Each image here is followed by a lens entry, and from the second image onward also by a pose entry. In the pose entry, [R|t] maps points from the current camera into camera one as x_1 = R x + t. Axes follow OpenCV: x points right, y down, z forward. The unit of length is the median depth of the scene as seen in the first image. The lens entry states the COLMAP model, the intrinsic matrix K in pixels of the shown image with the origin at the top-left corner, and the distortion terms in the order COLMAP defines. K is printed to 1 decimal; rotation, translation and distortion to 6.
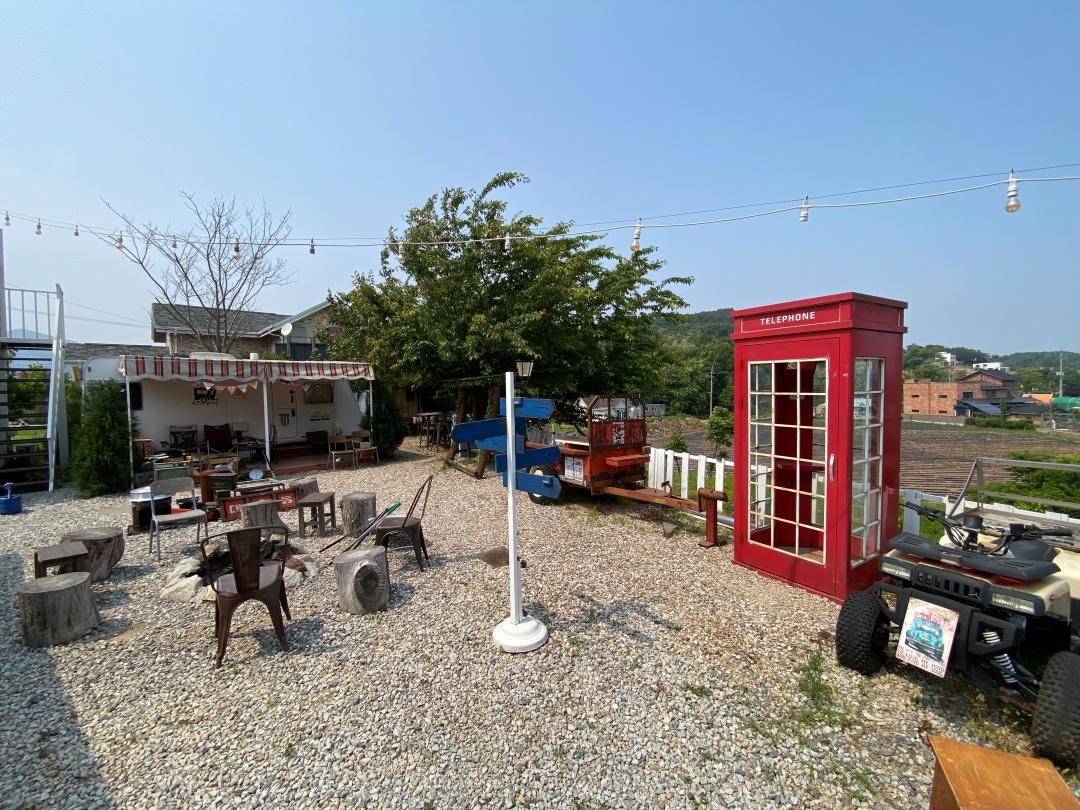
lens RADIAL K [[440.6, 0, 545.2], [0, 440.6, 405.4], [0, 0, 1]] dist [-0.012589, -0.000158]
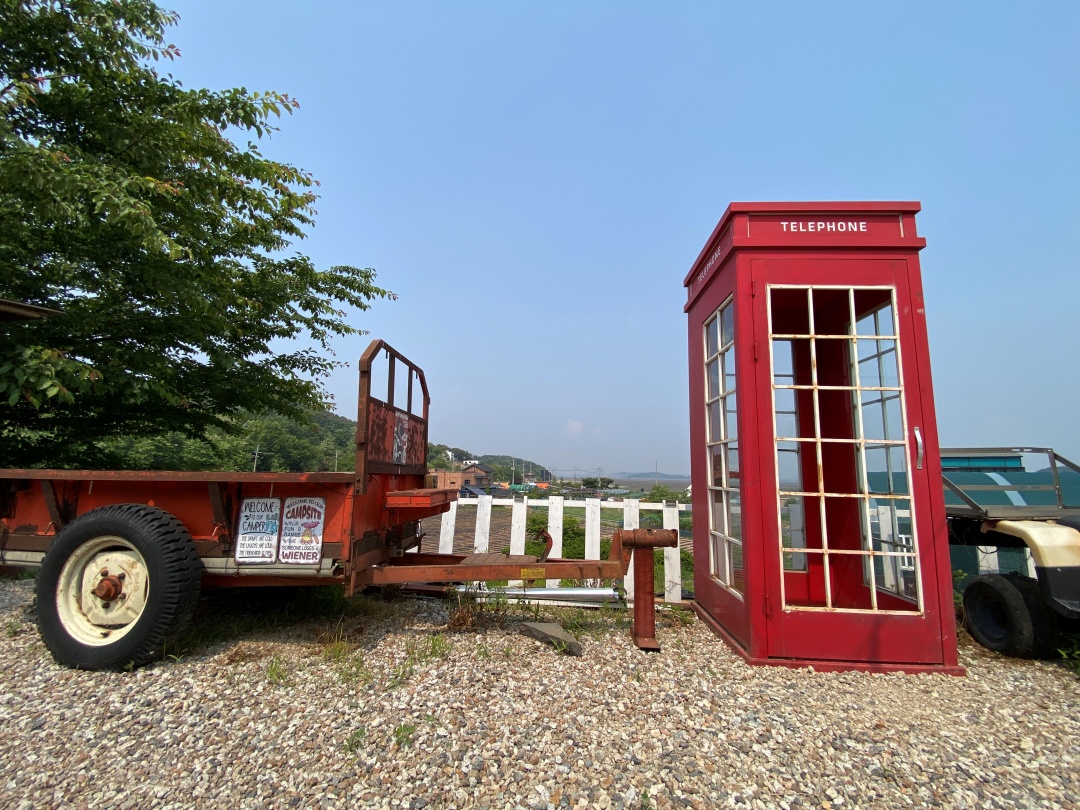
lens RADIAL K [[440.6, 0, 545.2], [0, 440.6, 405.4], [0, 0, 1]] dist [-0.012589, -0.000158]
pose [[0.580469, 0.150328, 0.800285, -0.166394], [0.006549, 0.981917, -0.189196, 0.177458], [-0.814256, 0.115063, 0.568989, 0.961954]]
